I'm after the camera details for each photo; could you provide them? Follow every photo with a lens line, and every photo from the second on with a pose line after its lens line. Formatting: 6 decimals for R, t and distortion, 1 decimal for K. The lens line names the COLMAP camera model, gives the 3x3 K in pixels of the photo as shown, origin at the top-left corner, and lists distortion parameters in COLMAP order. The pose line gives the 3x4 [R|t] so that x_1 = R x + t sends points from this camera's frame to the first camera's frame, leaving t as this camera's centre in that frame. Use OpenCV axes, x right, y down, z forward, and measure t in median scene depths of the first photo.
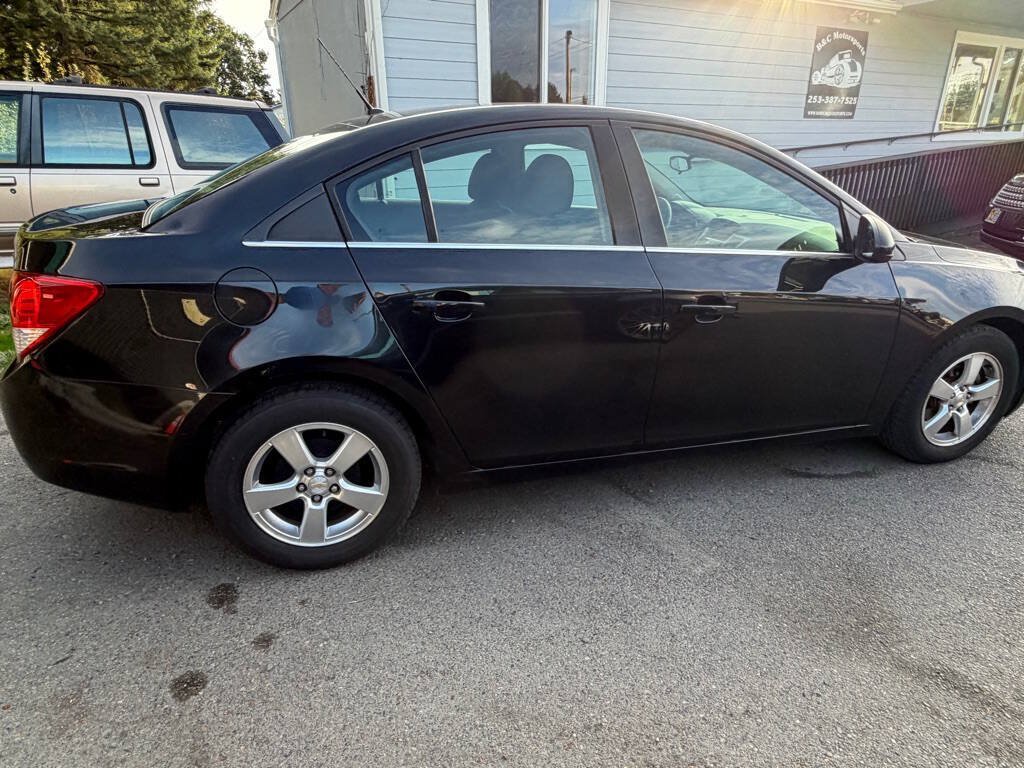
lens RADIAL K [[613.7, 0, 506.4], [0, 613.7, 385.7], [0, 0, 1]] dist [0.001373, -0.000873]
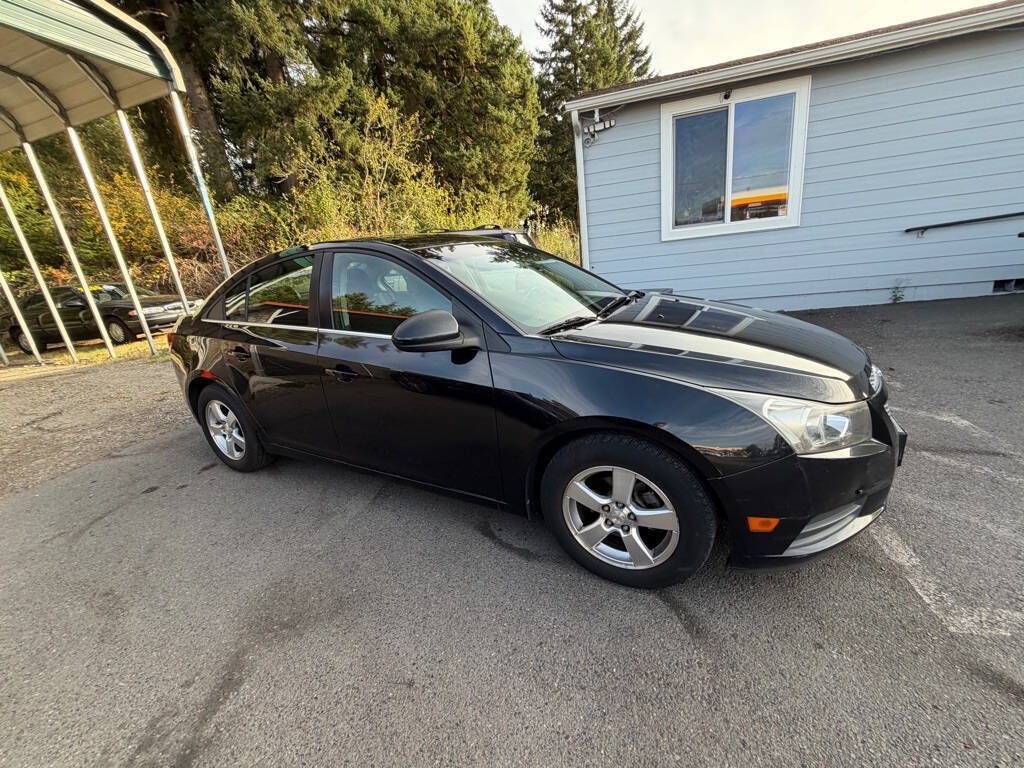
lens RADIAL K [[419.2, 0, 512.4], [0, 419.2, 383.1], [0, 0, 1]] dist [-0.001163, 0.000647]
pose [[0.698989, 0.140864, -0.701122, 1.171898], [-0.169553, 0.985098, 0.028880, -0.178554], [0.694742, 0.098690, 0.712456, 0.520217]]
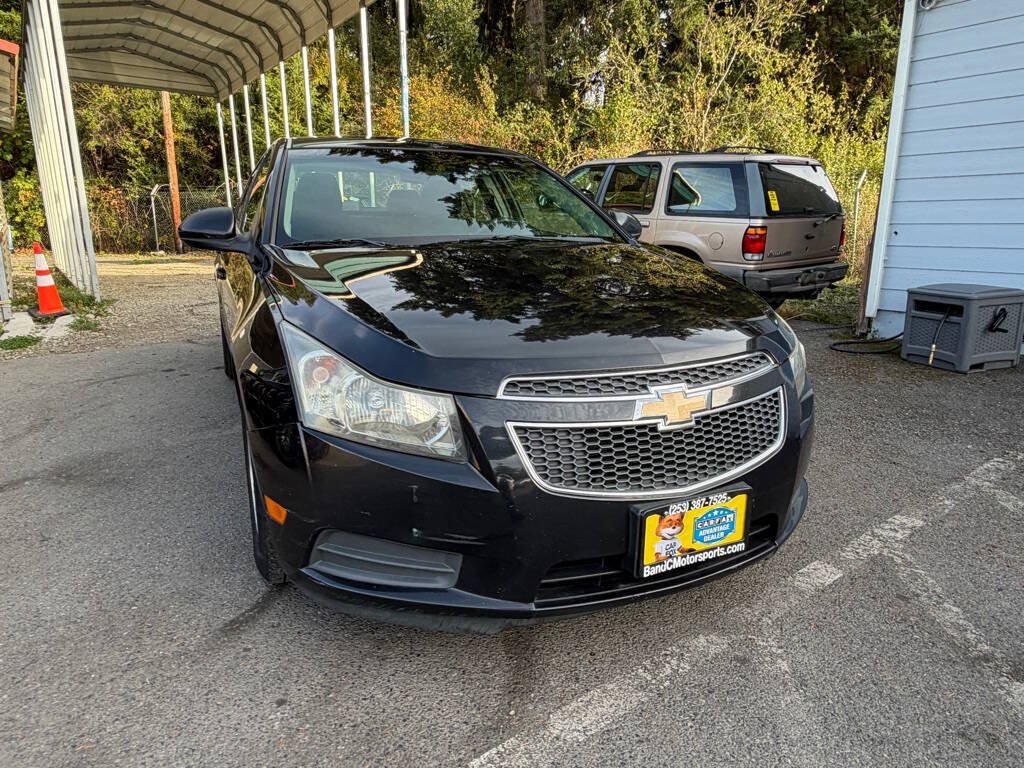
lens RADIAL K [[663.5, 0, 508.6], [0, 663.5, 376.5], [0, 0, 1]] dist [-0.004023, 0.006004]
pose [[0.127988, 0.227500, -0.965330, 1.693512], [-0.372417, 0.913131, 0.165821, -0.356932], [0.919198, 0.338282, 0.201595, 1.227437]]
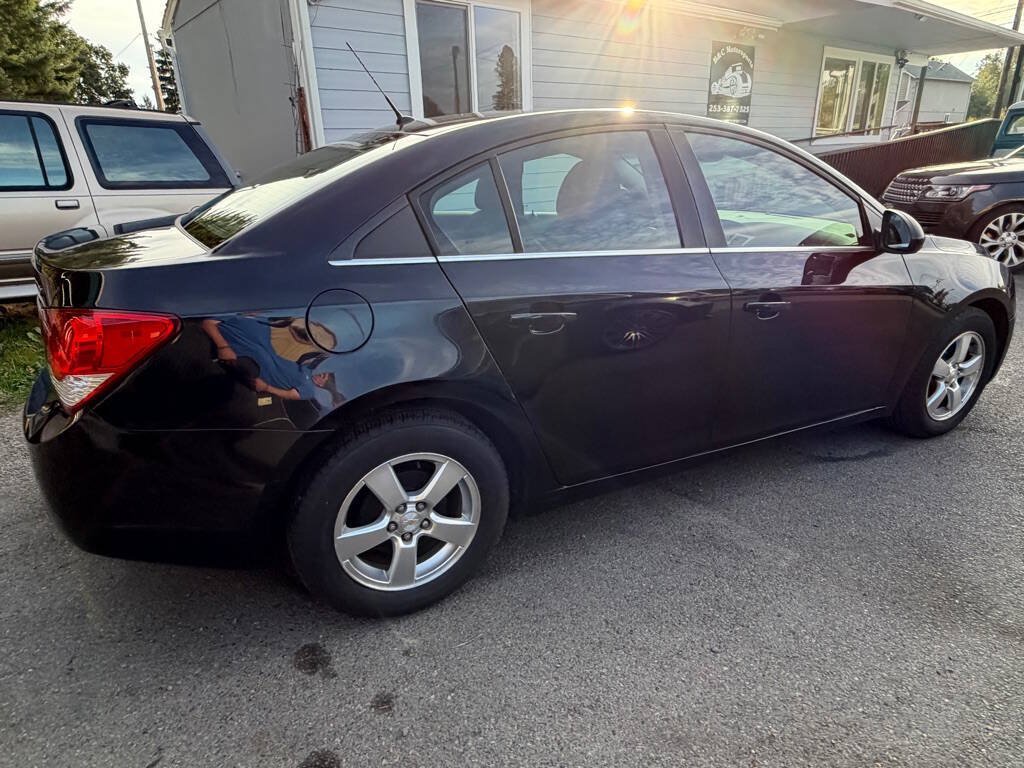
lens RADIAL K [[613.7, 0, 503.3], [0, 613.7, 378.8], [0, 0, 1]] dist [0.001373, -0.000873]
pose [[0.985065, -0.077069, 0.153972, -0.242578], [0.081195, 0.996484, -0.020676, -0.016922], [-0.151838, 0.032869, 0.987859, 0.055585]]
